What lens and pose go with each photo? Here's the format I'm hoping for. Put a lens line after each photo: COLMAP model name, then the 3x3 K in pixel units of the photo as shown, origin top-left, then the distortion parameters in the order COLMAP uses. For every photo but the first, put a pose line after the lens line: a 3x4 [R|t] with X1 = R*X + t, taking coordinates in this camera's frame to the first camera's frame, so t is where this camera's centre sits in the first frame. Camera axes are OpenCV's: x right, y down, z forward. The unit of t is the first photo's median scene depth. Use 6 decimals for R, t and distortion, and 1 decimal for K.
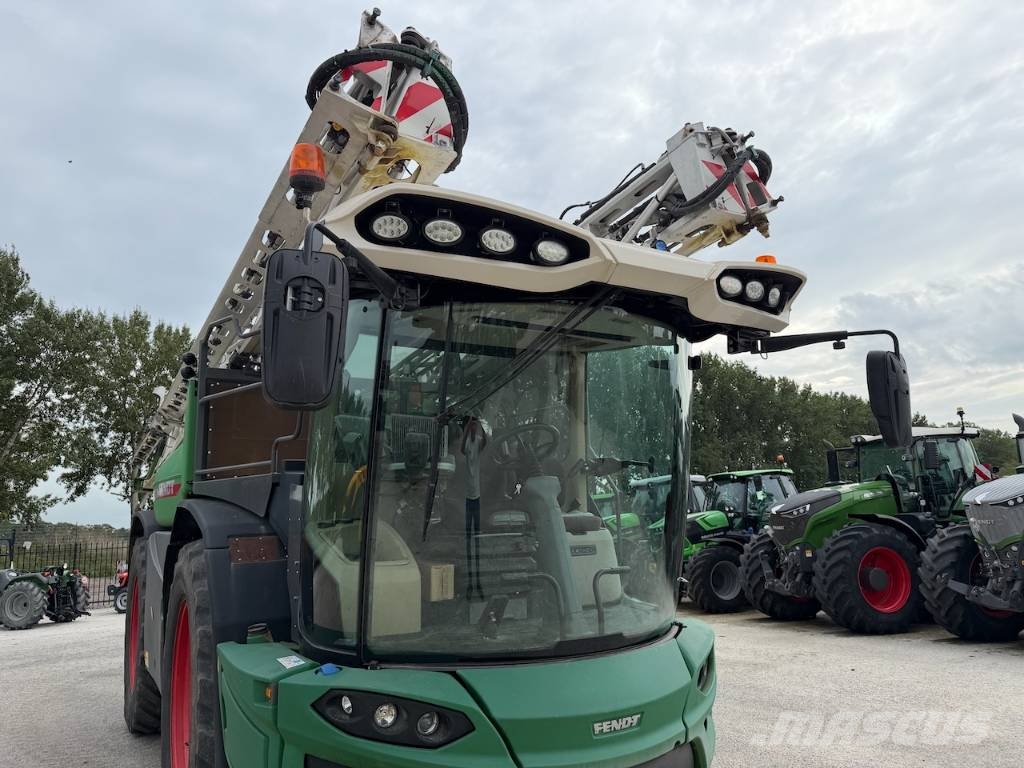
lens RADIAL K [[714.8, 0, 512.0], [0, 714.8, 384.0], [0, 0, 1]] dist [0.107595, -0.153599]
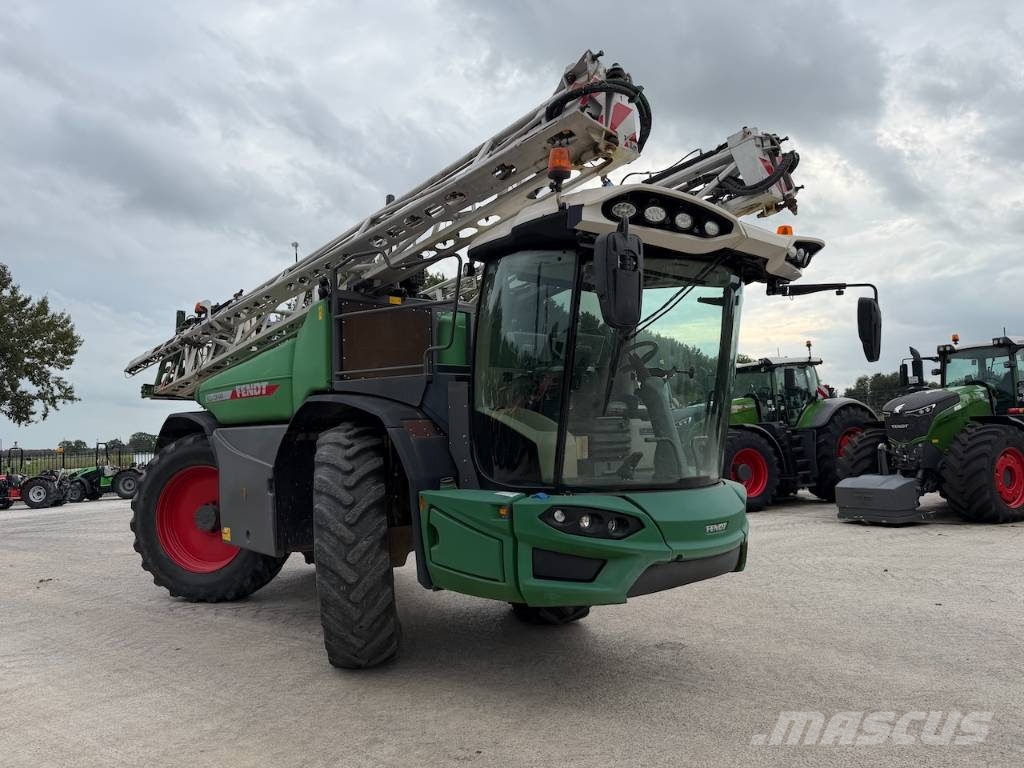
lens RADIAL K [[717.6, 0, 507.9], [0, 717.6, 383.8], [0, 0, 1]] dist [0.094832, -0.111380]
pose [[0.982796, 0.012702, 0.184258, -0.454886], [-0.032480, 0.993971, 0.104726, -0.000796], [-0.181816, -0.108909, 0.977283, -0.336714]]
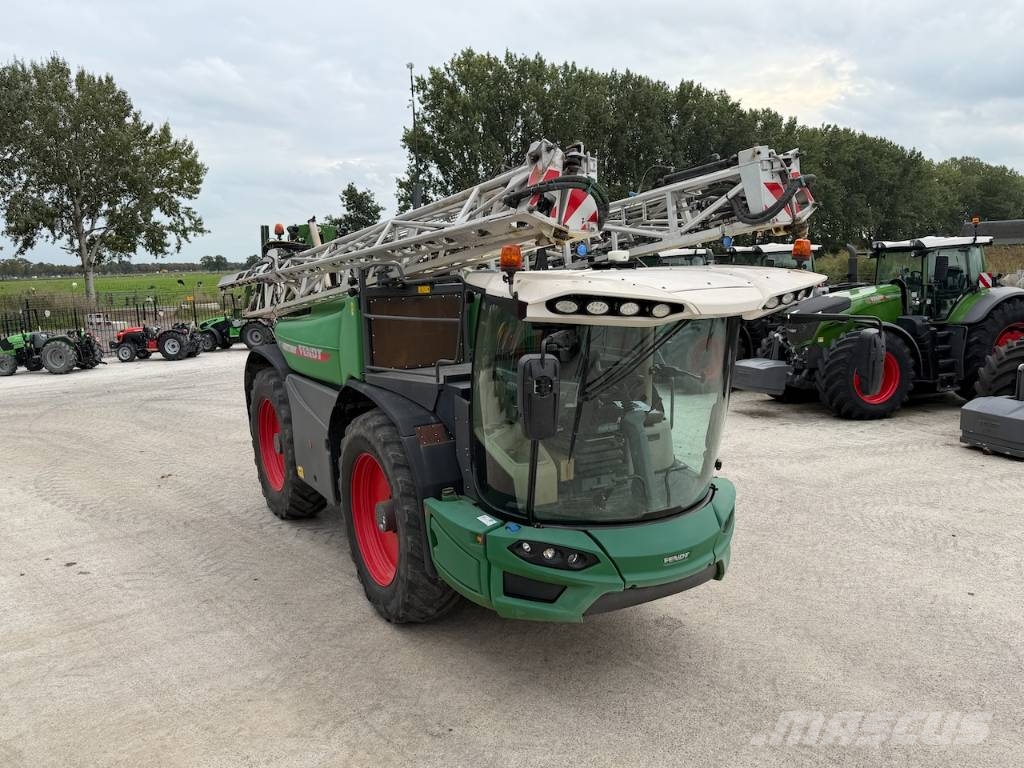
lens RADIAL K [[800.0, 0, 516.9], [0, 800.0, 379.7], [0, 0, 1]] dist [0.149067, -0.229579]
pose [[0.999940, 0.010720, 0.002100, -0.189184], [-0.010808, 0.943009, 0.332591, -0.442775], [0.001585, -0.332594, 0.943069, -0.534455]]
